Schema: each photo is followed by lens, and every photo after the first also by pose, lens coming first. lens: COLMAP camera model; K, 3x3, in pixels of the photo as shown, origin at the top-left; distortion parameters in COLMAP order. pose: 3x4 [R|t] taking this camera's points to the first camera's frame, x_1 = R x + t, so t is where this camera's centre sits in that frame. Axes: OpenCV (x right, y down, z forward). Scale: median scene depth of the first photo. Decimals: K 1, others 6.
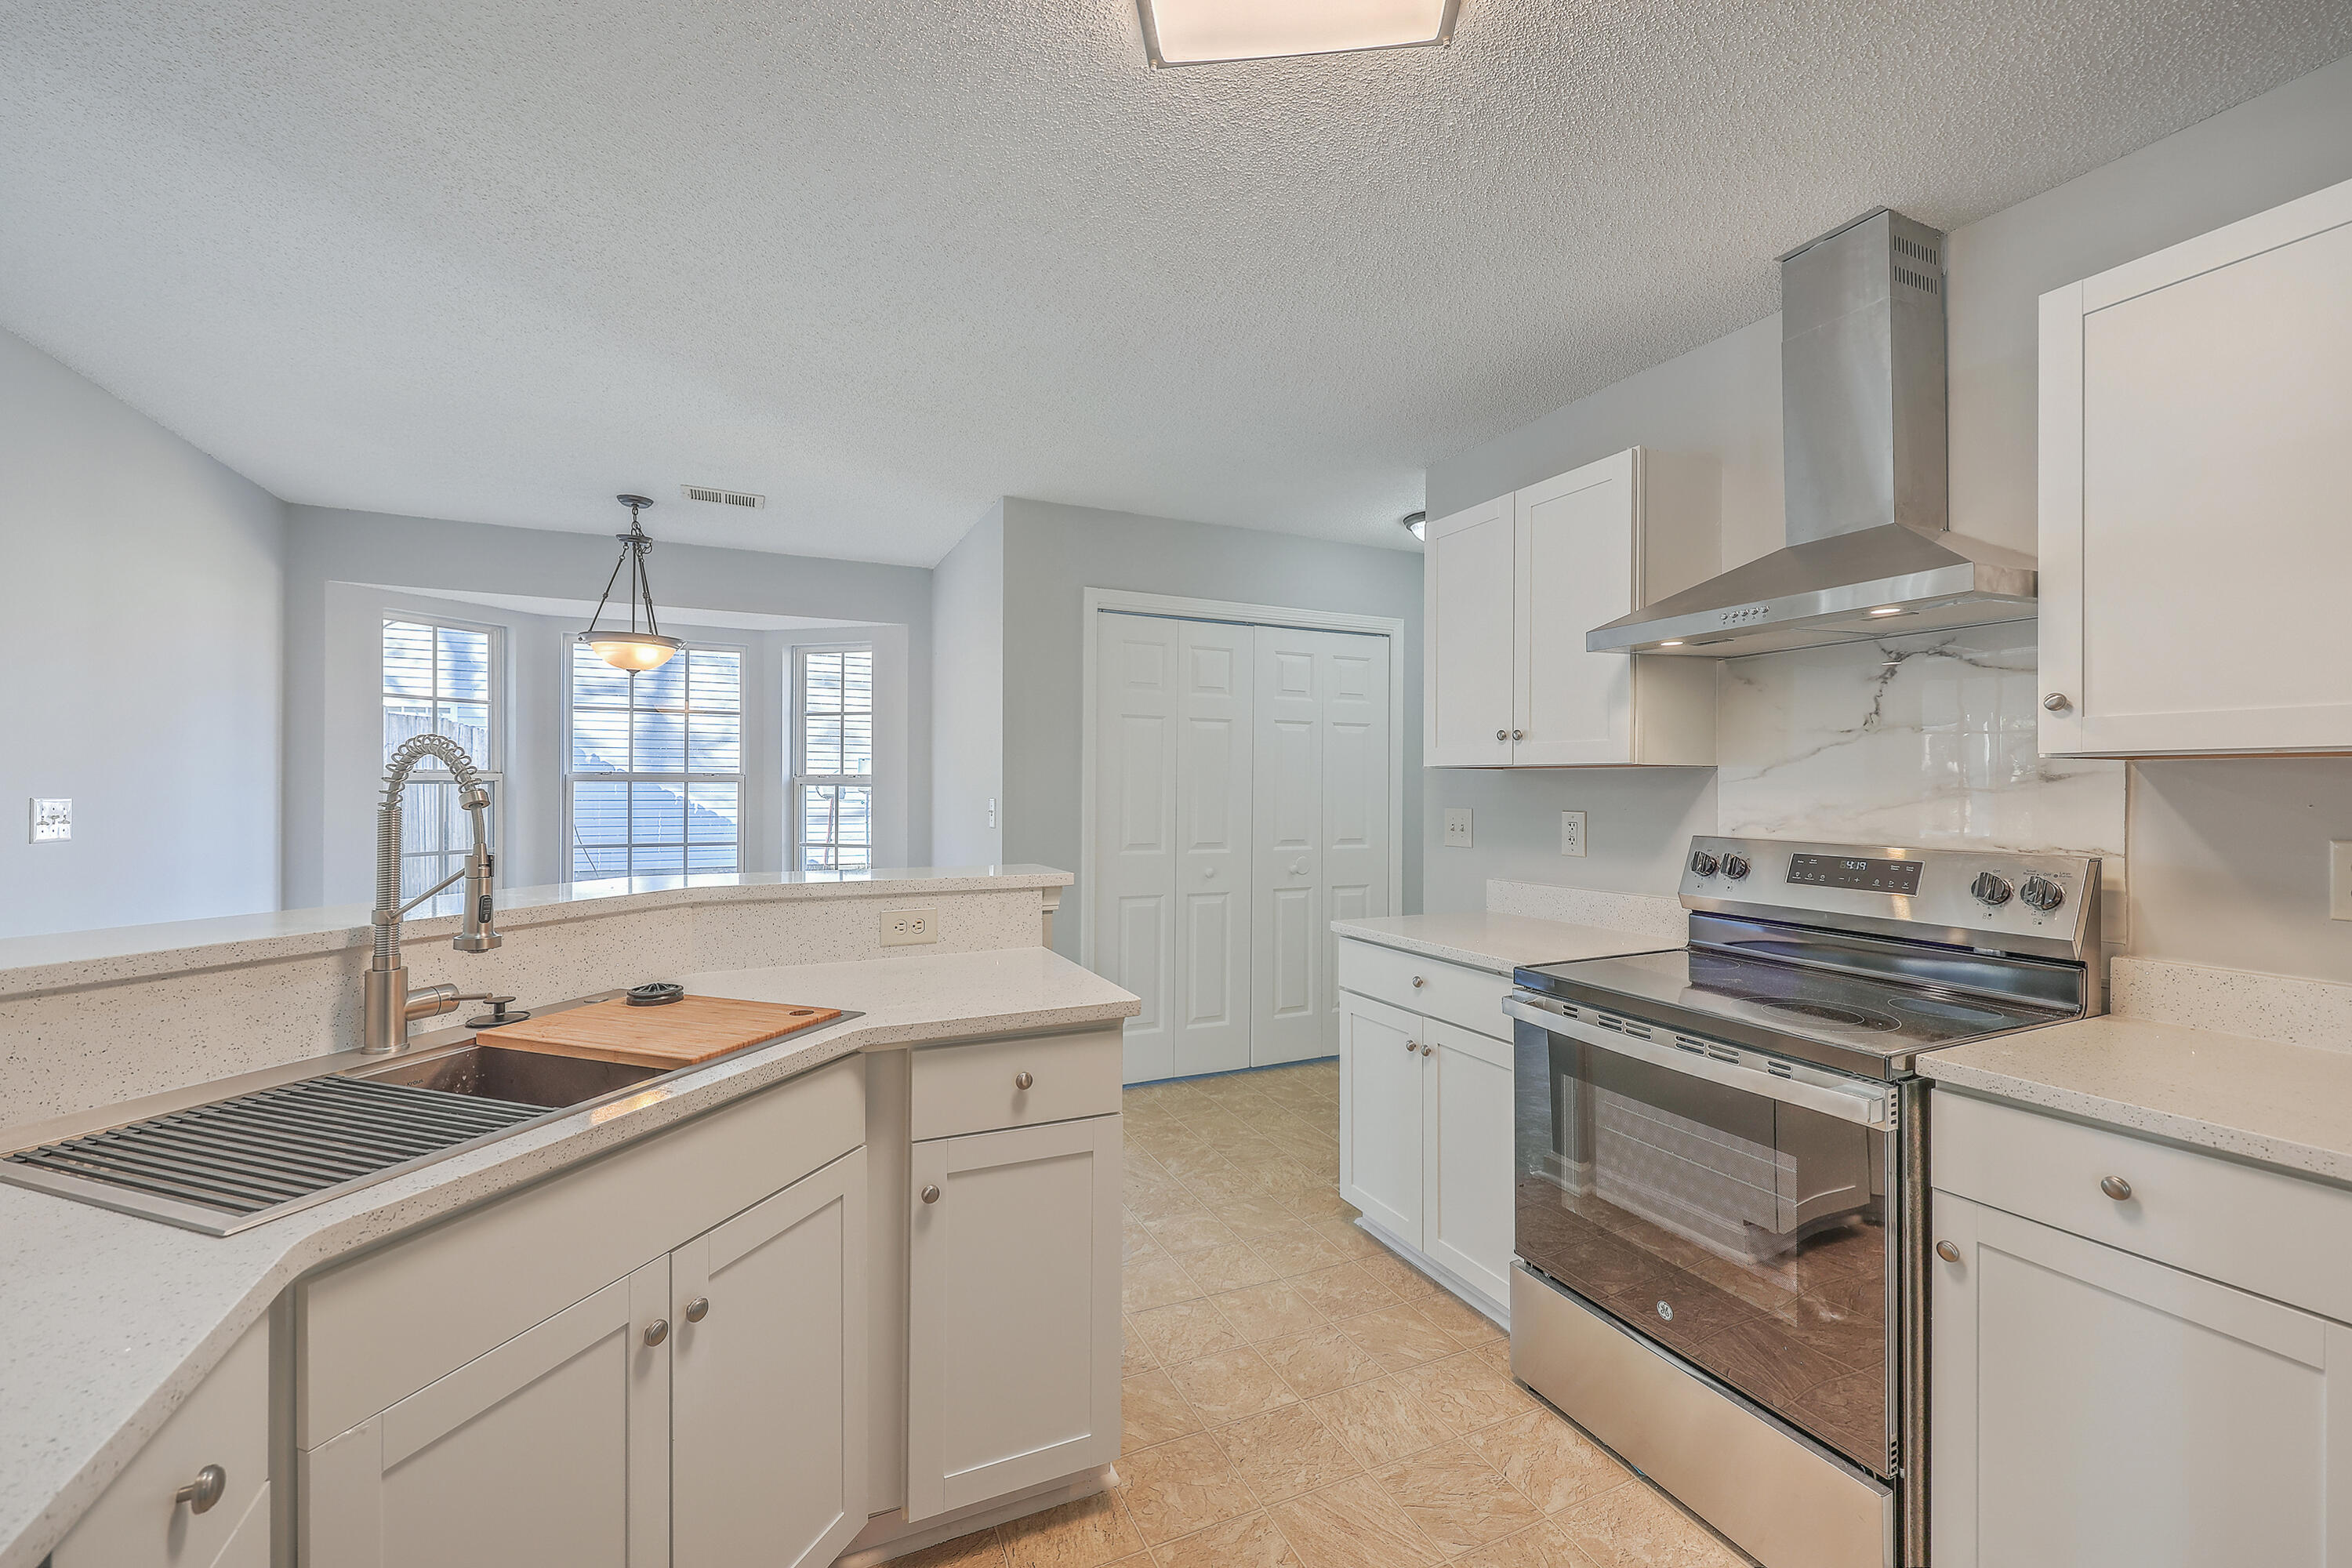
lens RADIAL K [[949.2, 0, 1174.7], [0, 949.2, 786.5], [0, 0, 1]] dist [-0.000269, -0.000233]
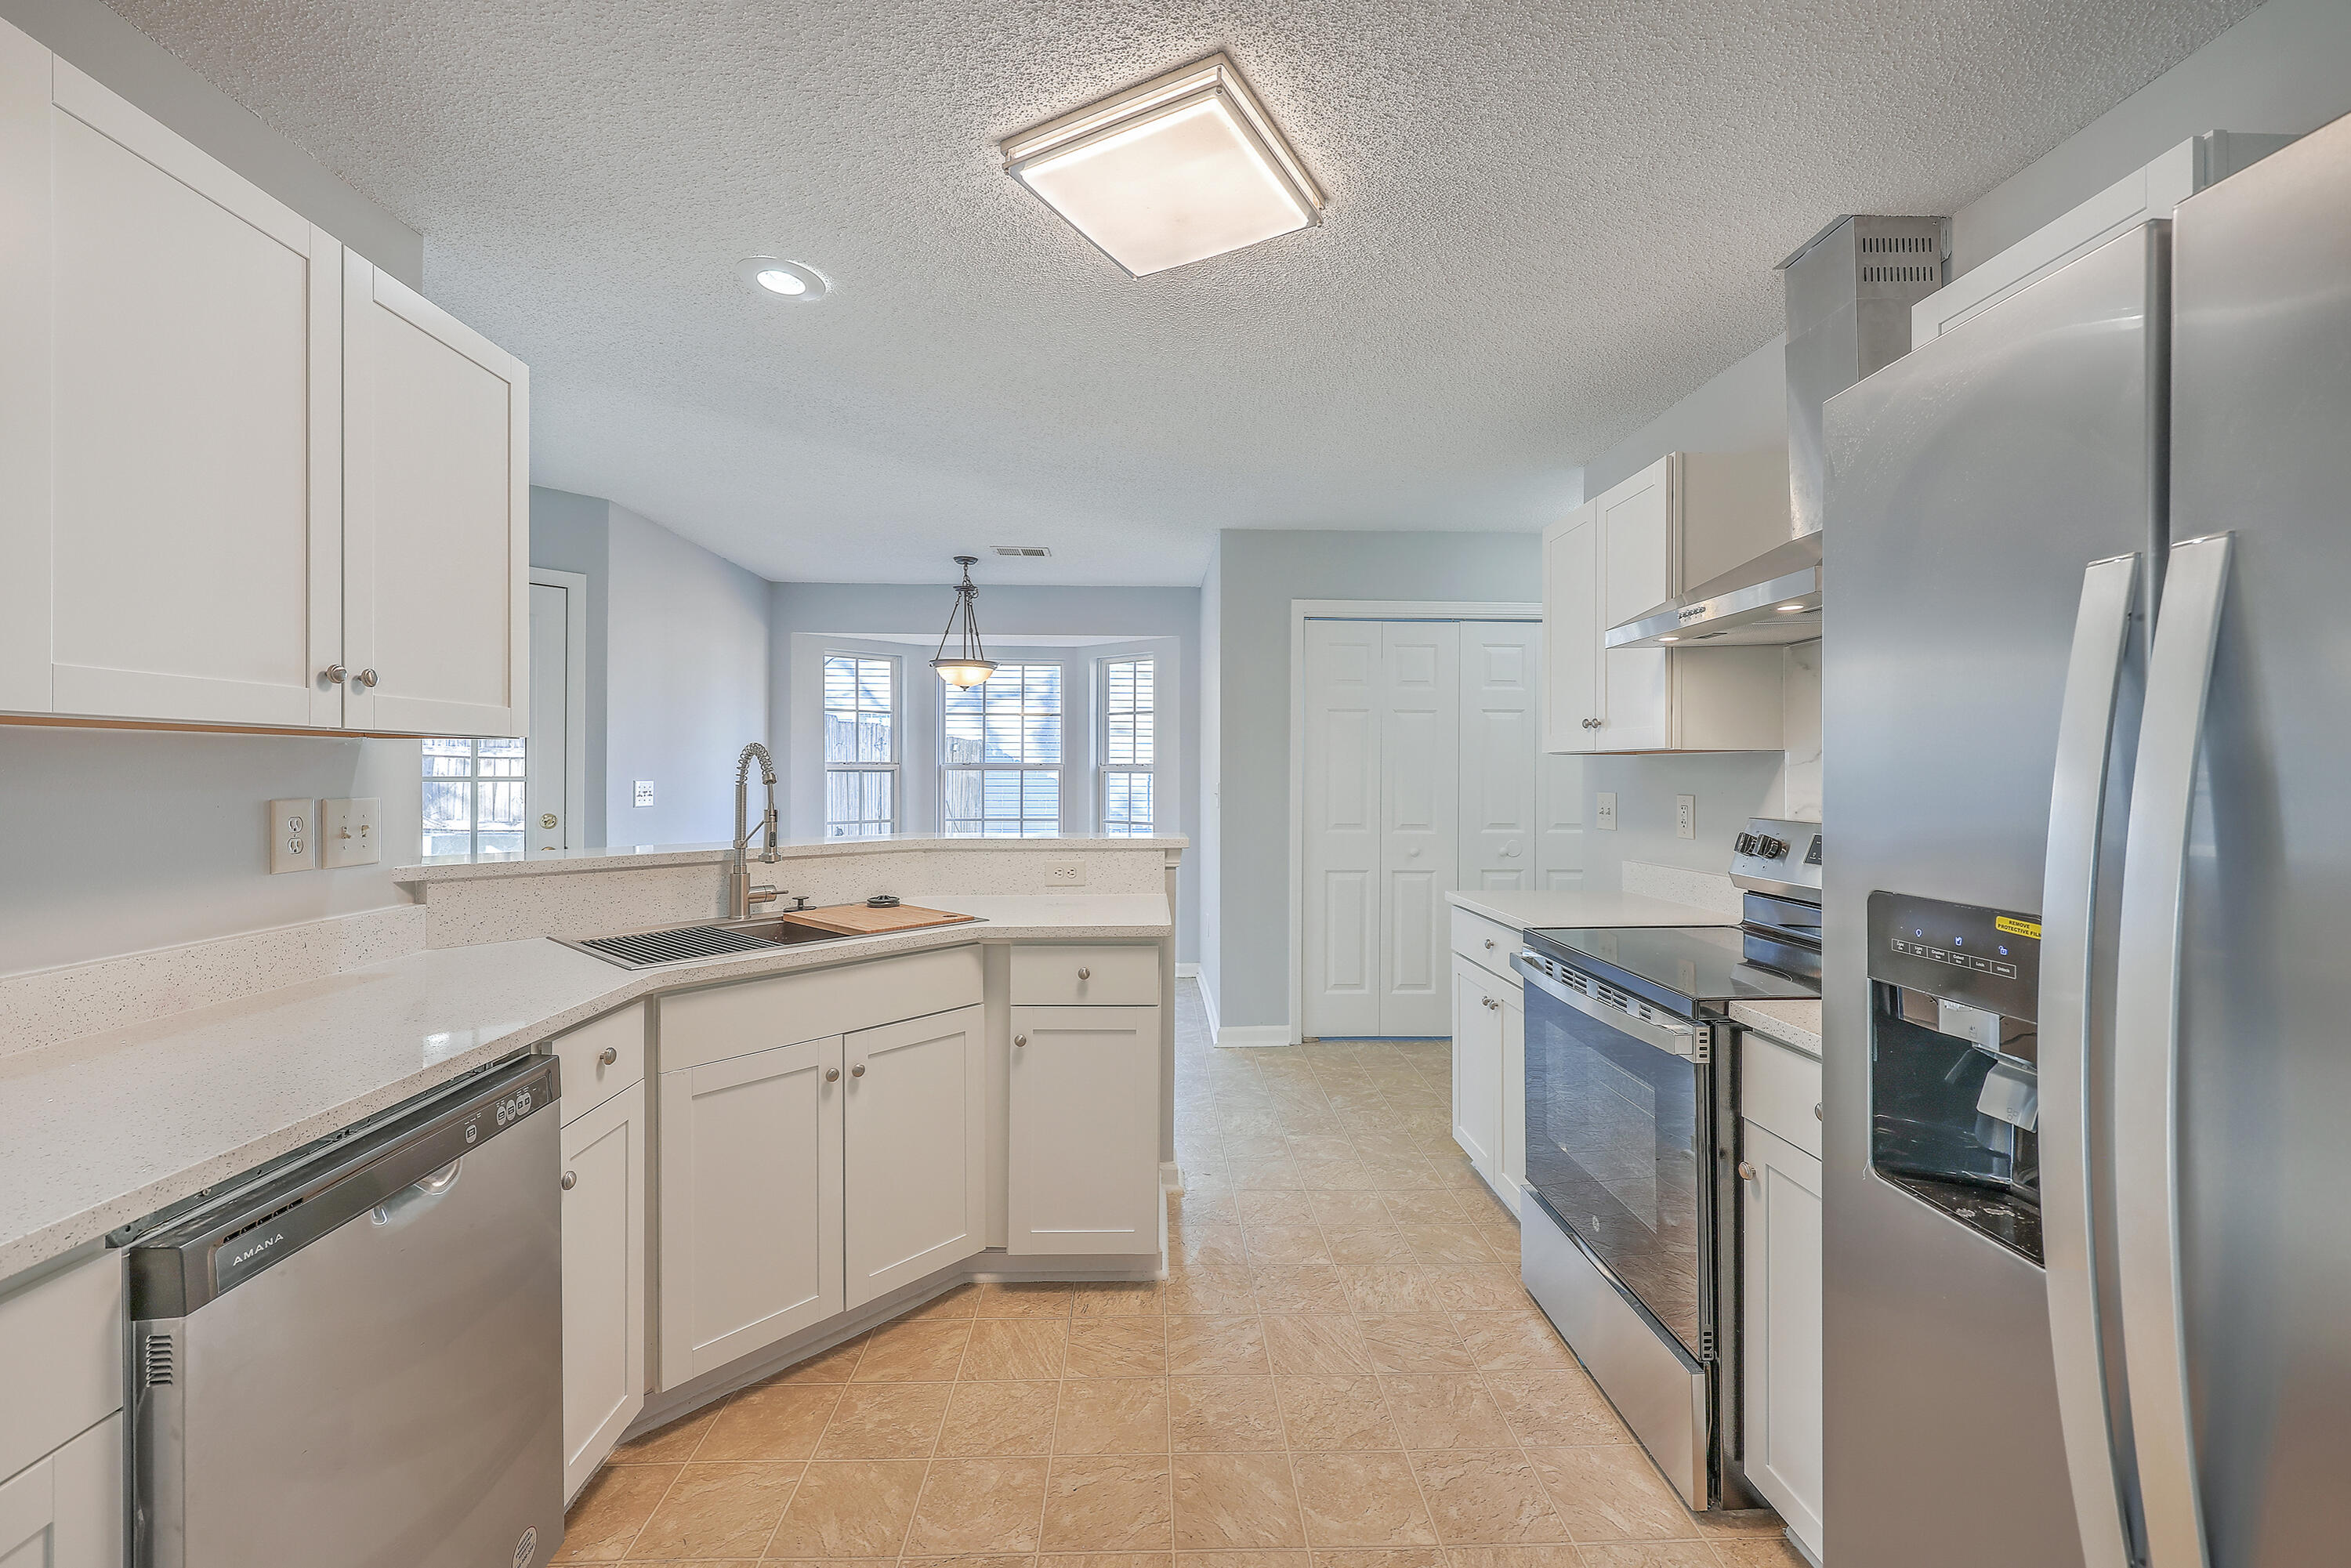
lens RADIAL K [[948.7, 0, 1165.3], [0, 948.7, 772.2], [0, 0, 1]] dist [-0.000269, -0.000233]
pose [[0.919602, -0.002376, -0.392845, 0.413307], [0.001413, 0.999995, -0.002739, 0.004461], [0.392849, 0.001964, 0.919601, -0.226898]]
